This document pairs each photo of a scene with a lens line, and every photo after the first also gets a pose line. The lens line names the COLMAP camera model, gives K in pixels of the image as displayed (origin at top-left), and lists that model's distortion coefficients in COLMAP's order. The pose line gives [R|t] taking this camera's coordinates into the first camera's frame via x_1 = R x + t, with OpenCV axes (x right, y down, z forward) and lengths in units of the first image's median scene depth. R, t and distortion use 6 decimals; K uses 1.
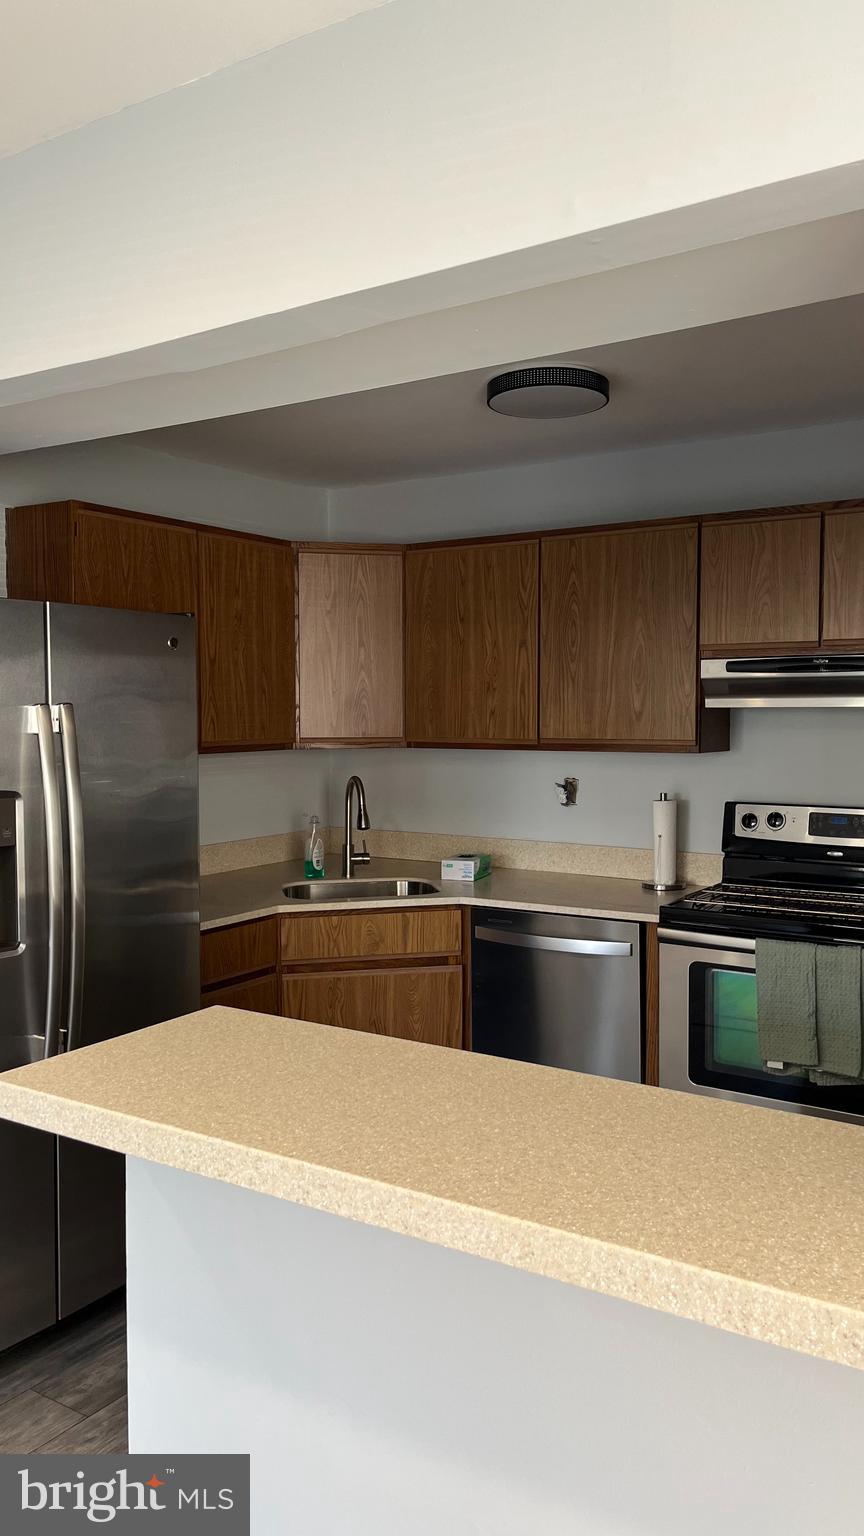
lens RADIAL K [[1135.9, 0, 432.0], [0, 1135.9, 768.0], [0, 0, 1]] dist [0.042971, -0.000134]
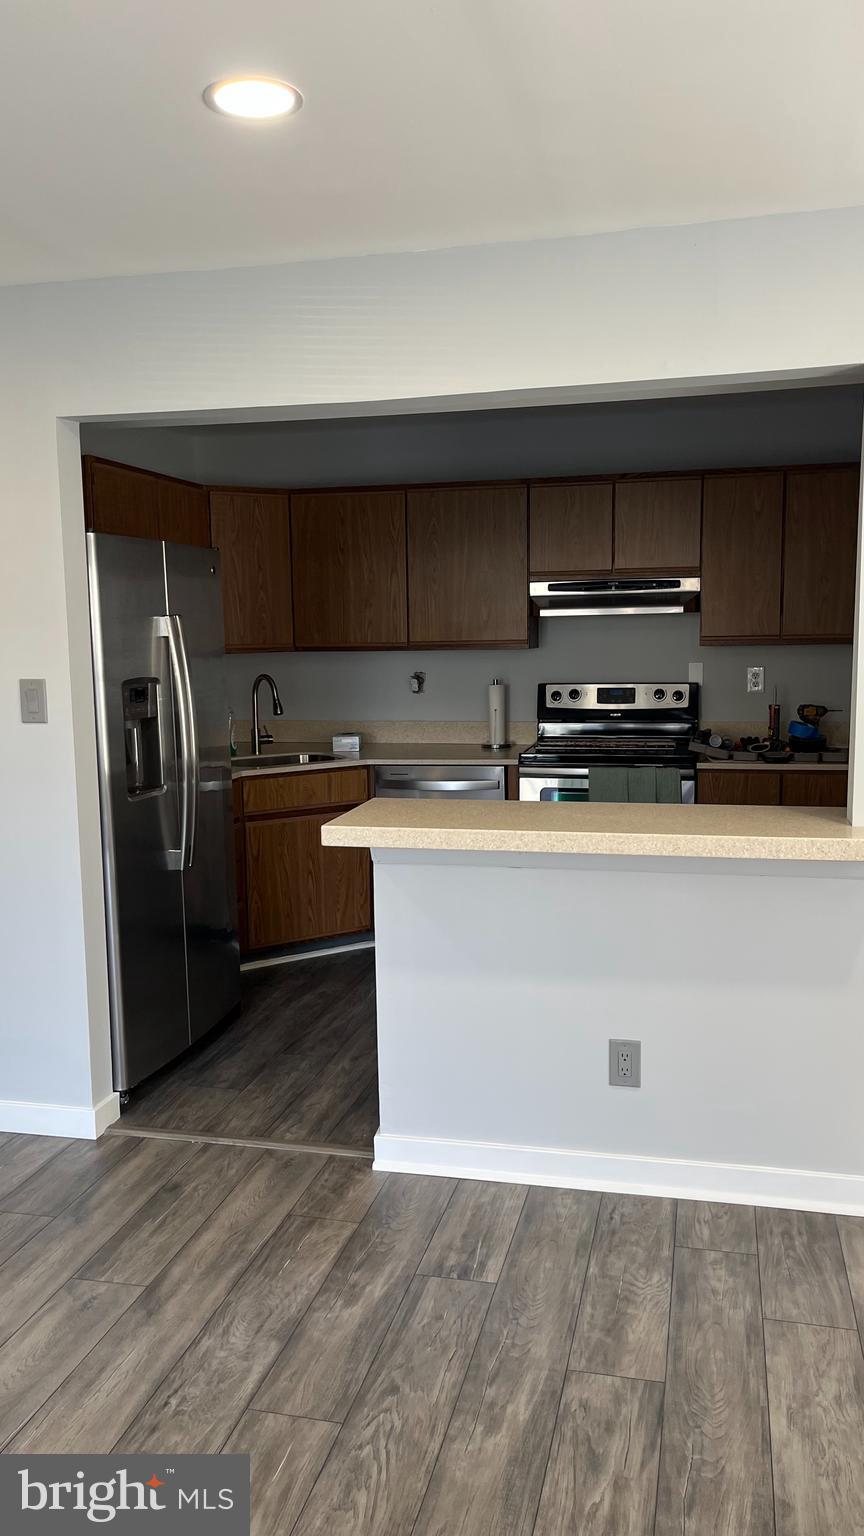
lens RADIAL K [[1116.2, 0, 432.0], [0, 1116.2, 768.0], [0, 0, 1]] dist [0.131447, -0.156850]
pose [[0.945586, -0.054951, 0.320698, -0.336772], [0.031567, 0.996479, 0.077669, 0.022997], [-0.323837, -0.063319, 0.943992, -0.293802]]
